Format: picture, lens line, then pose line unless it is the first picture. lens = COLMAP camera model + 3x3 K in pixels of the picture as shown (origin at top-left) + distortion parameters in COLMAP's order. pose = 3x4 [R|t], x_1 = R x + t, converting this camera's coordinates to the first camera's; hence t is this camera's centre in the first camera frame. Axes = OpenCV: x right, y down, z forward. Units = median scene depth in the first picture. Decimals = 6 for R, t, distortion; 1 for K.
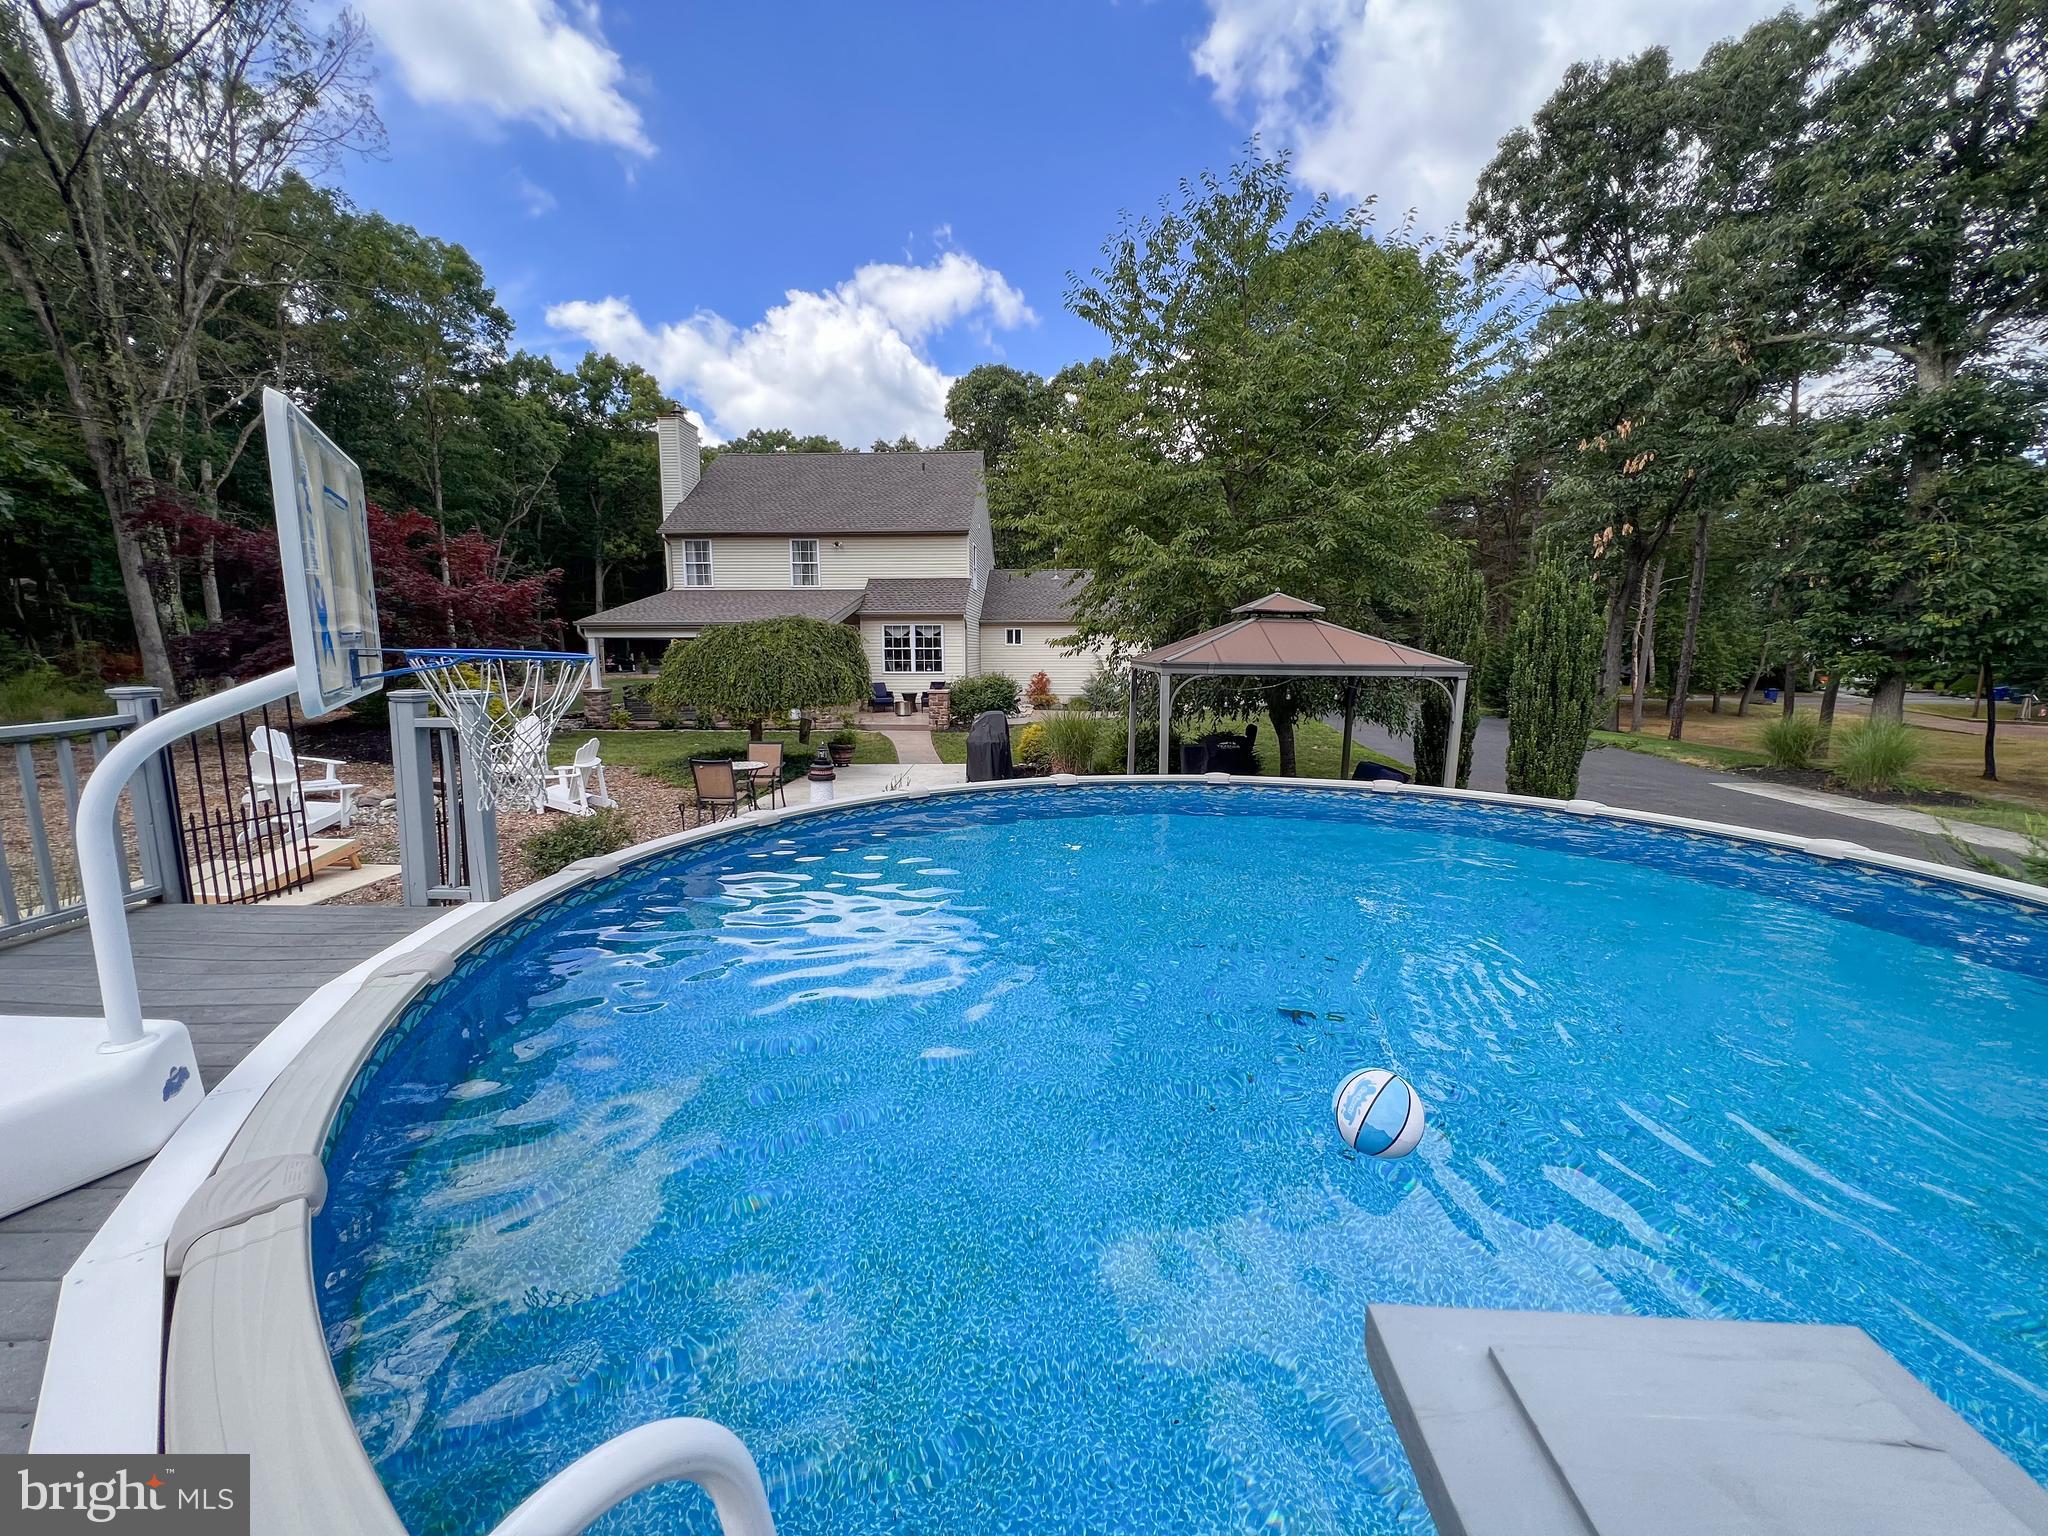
lens RADIAL K [[811.5, 0, 1024.0], [0, 811.5, 768.0], [0, 0, 1]] dist [-0.000948, -0.000586]
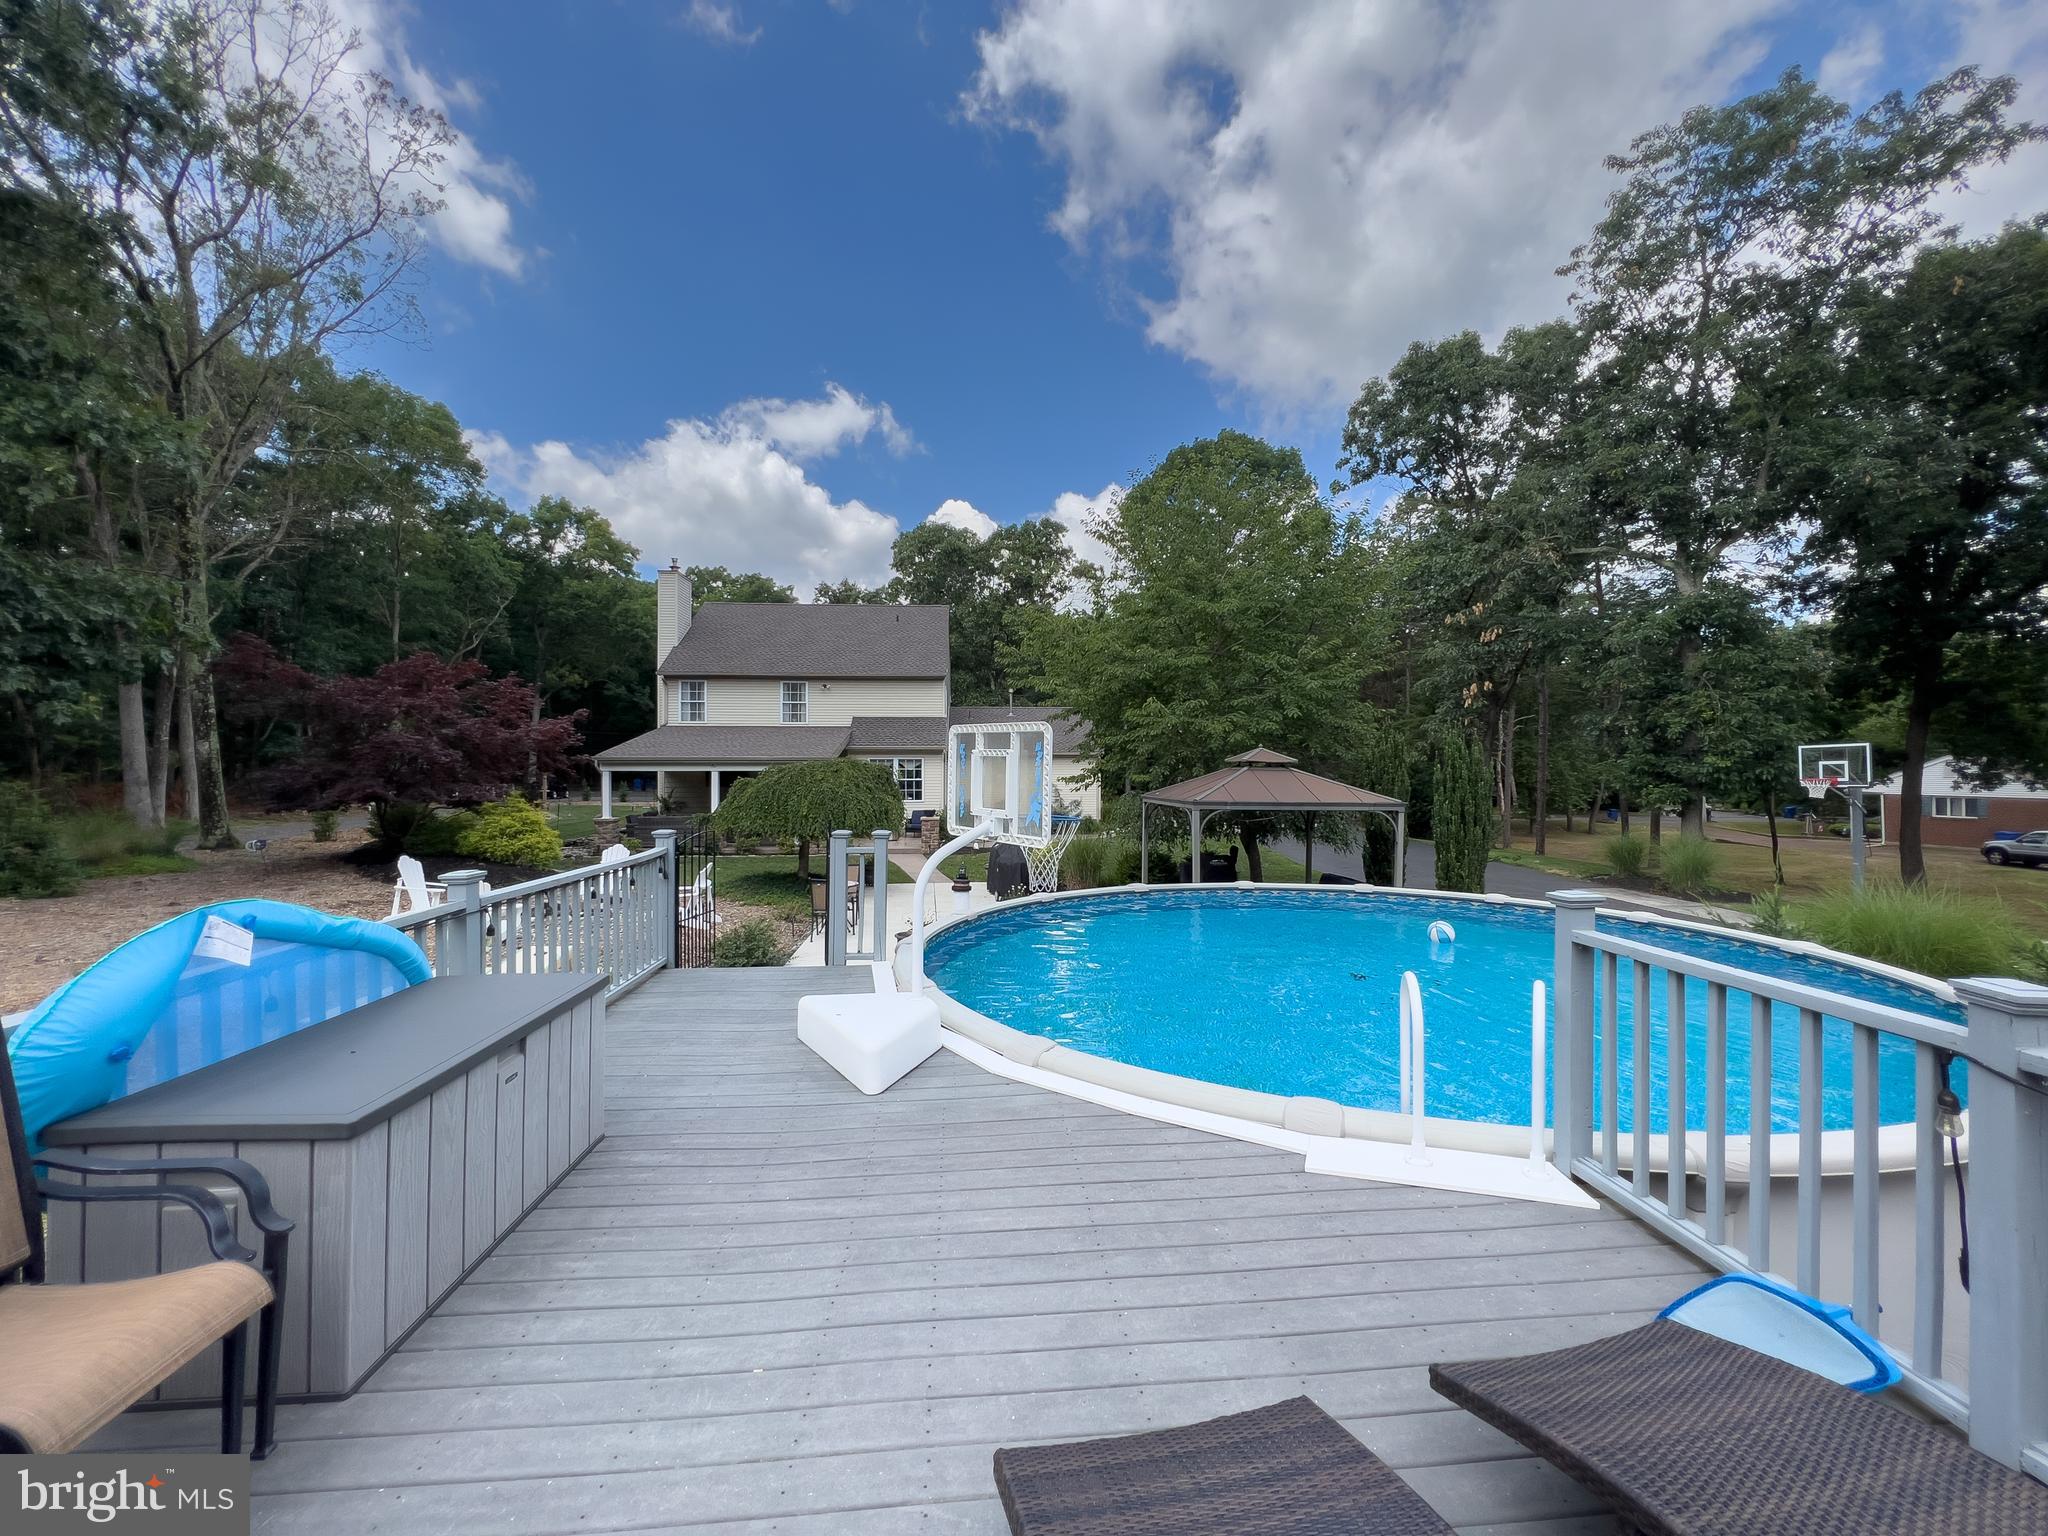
lens RADIAL K [[811.5, 0, 1024.0], [0, 811.5, 768.0], [0, 0, 1]] dist [-0.000948, -0.000586]
pose [[0.993535, 0.000373, 0.113528, -0.098485], [0.016686, 0.988654, -0.149279, 0.005174], [-0.112295, 0.150209, 0.982256, -0.117272]]
